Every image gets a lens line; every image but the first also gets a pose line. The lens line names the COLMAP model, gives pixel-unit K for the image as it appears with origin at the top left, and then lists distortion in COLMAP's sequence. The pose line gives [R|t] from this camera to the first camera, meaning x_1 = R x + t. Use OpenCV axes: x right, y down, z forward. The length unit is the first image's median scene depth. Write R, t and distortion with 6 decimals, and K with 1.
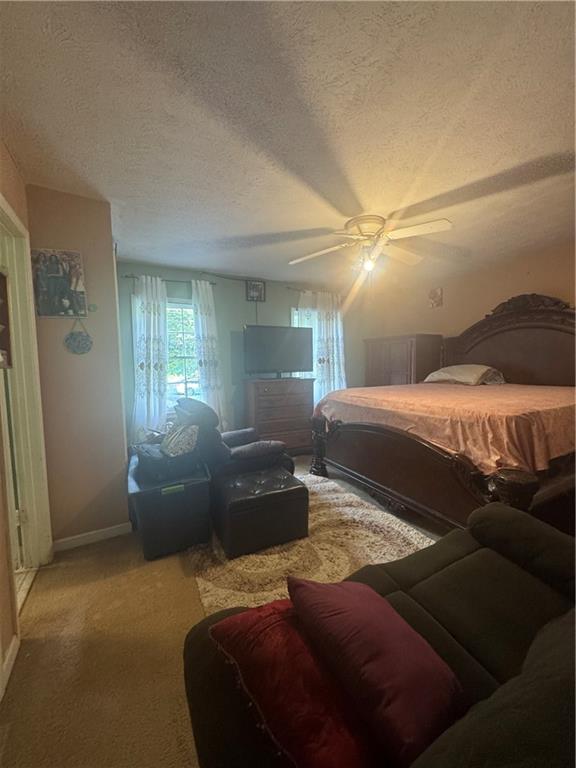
lens RADIAL K [[307.2, 0, 287.7], [0, 307.2, 382.3], [0, 0, 1]] dist [-0.003785, 0.001136]
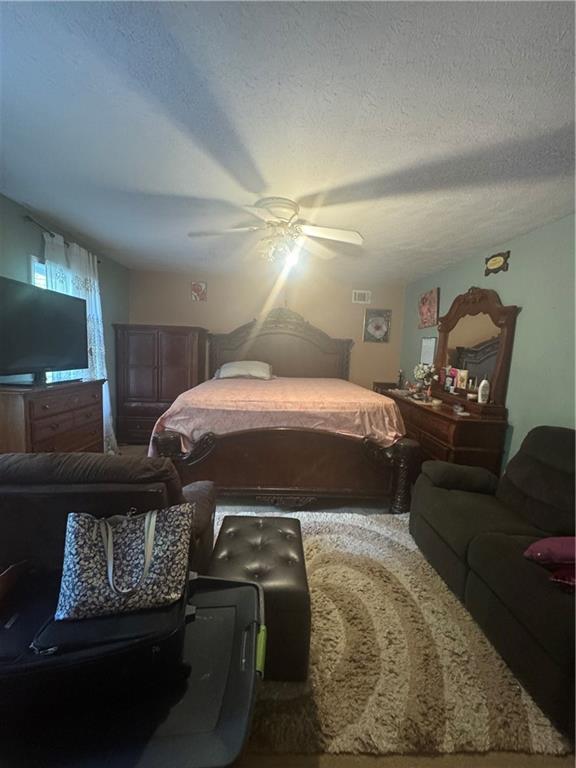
lens RADIAL K [[307.2, 0, 290.0], [0, 307.2, 385.5], [0, 0, 1]] dist [-0.003785, 0.001136]
pose [[0.414832, -0.068710, 0.907300, -0.674403], [0.020711, 0.997599, 0.066079, -0.068814], [-0.909662, -0.008620, 0.415260, 0.701699]]
